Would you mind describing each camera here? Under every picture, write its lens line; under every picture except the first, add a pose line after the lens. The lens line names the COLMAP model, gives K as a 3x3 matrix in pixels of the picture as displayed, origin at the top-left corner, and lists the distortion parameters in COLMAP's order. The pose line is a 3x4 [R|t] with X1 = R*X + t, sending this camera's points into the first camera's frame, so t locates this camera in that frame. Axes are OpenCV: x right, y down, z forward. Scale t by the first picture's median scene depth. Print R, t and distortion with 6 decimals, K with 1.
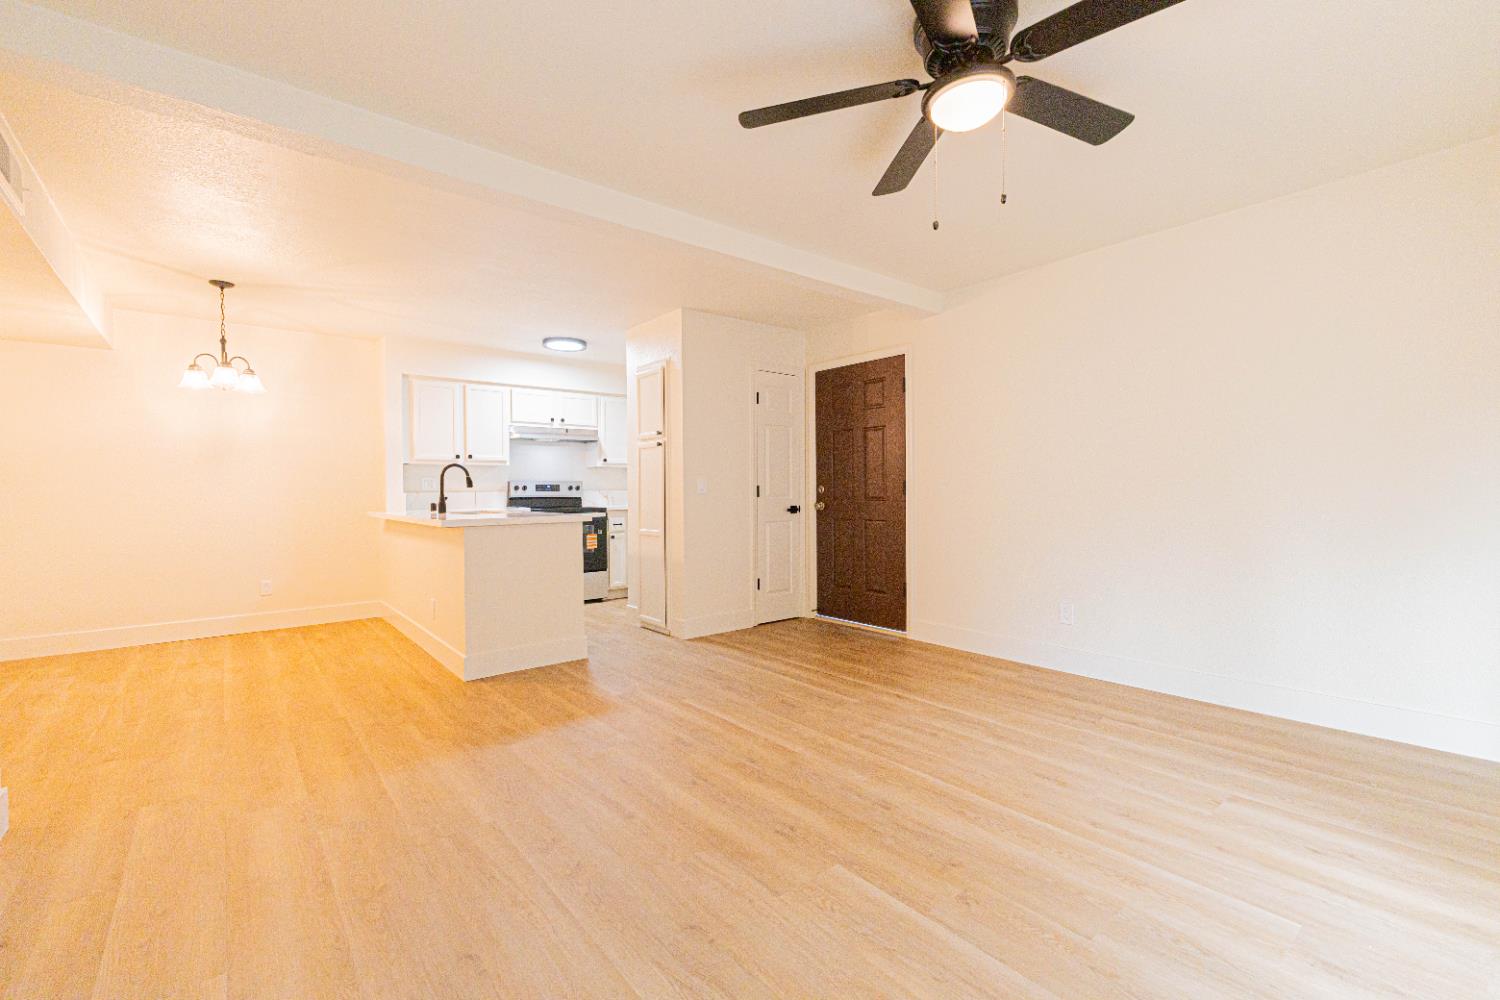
lens RADIAL K [[641.5, 0, 751.3], [0, 641.5, 493.7], [0, 0, 1]] dist [0.012348, -0.005443]
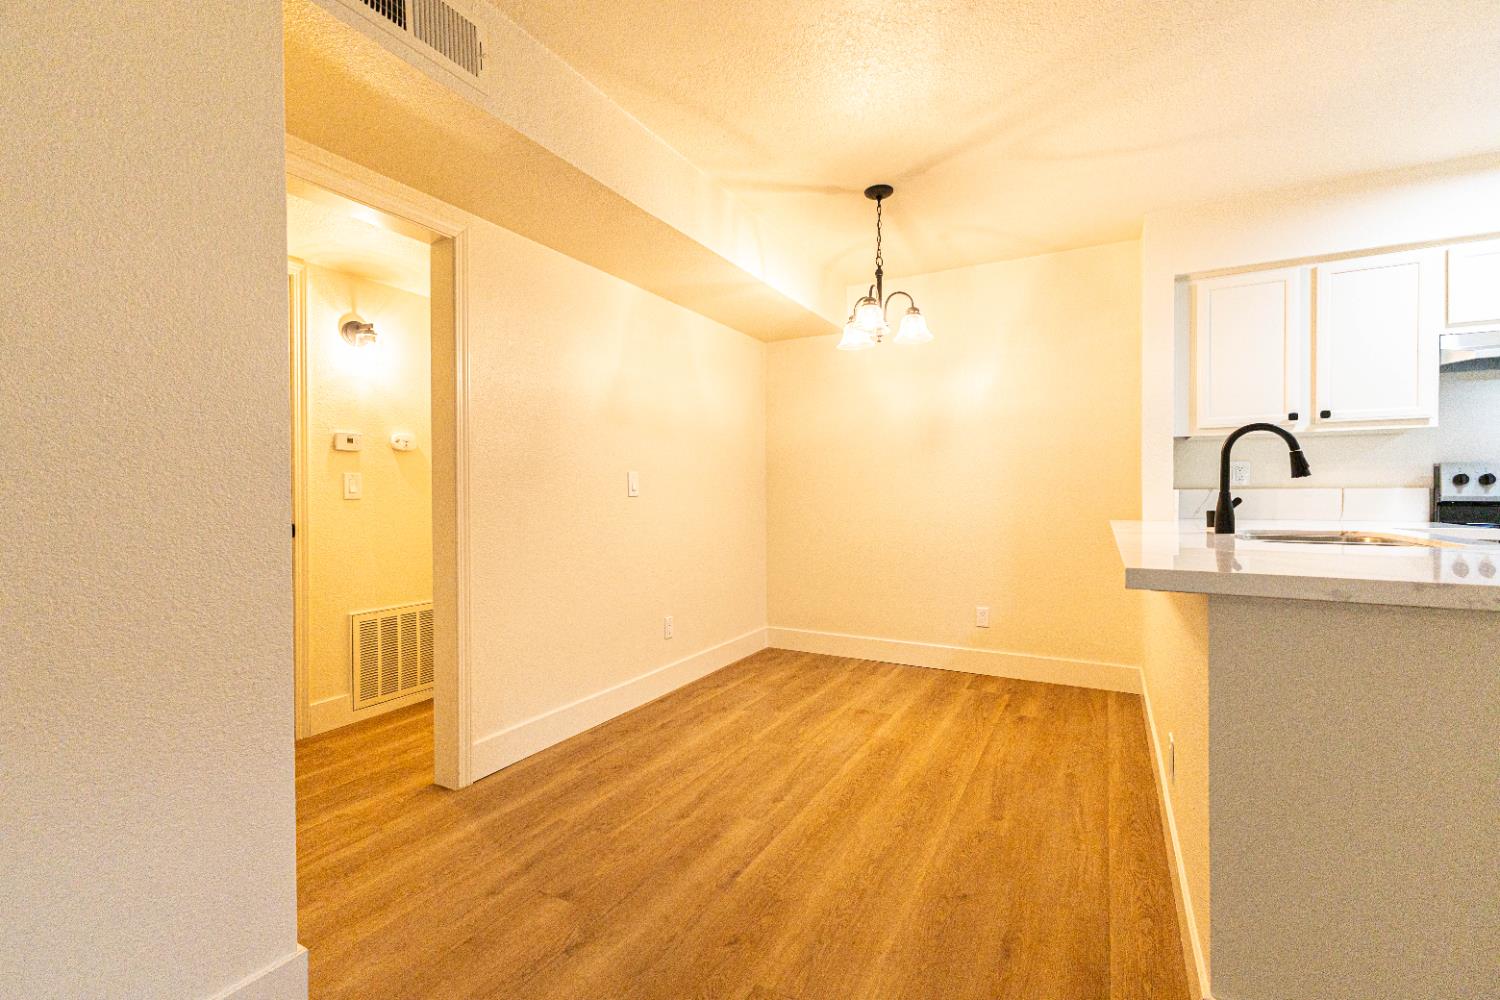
lens RADIAL K [[641.5, 0, 751.3], [0, 641.5, 493.7], [0, 0, 1]] dist [0.012348, -0.005443]
pose [[0.369345, 0.011101, -0.929226, -0.158946], [-0.007004, 0.999934, 0.009162, -0.000135], [0.929266, 0.003125, 0.369398, 0.456672]]
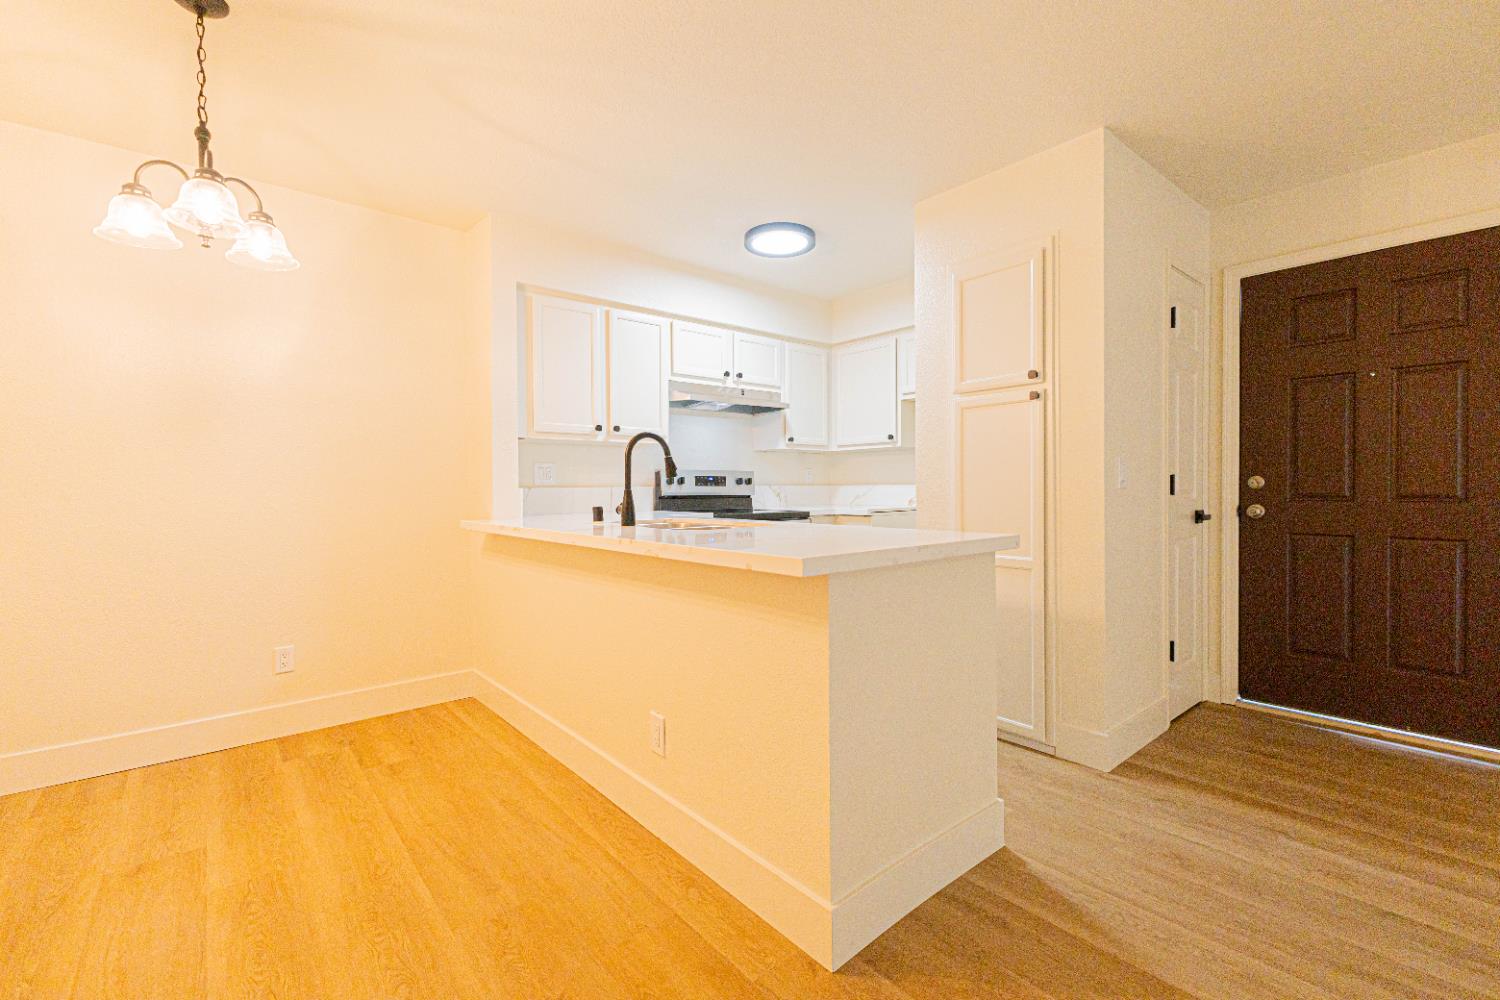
lens RADIAL K [[641.5, 0, 751.3], [0, 641.5, 493.7], [0, 0, 1]] dist [0.012348, -0.005443]
pose [[0.999904, 0.000399, 0.013885, -0.342179], [-0.000446, 0.999994, 0.003398, 0.001927], [-0.013883, -0.003403, 0.999898, 0.420440]]
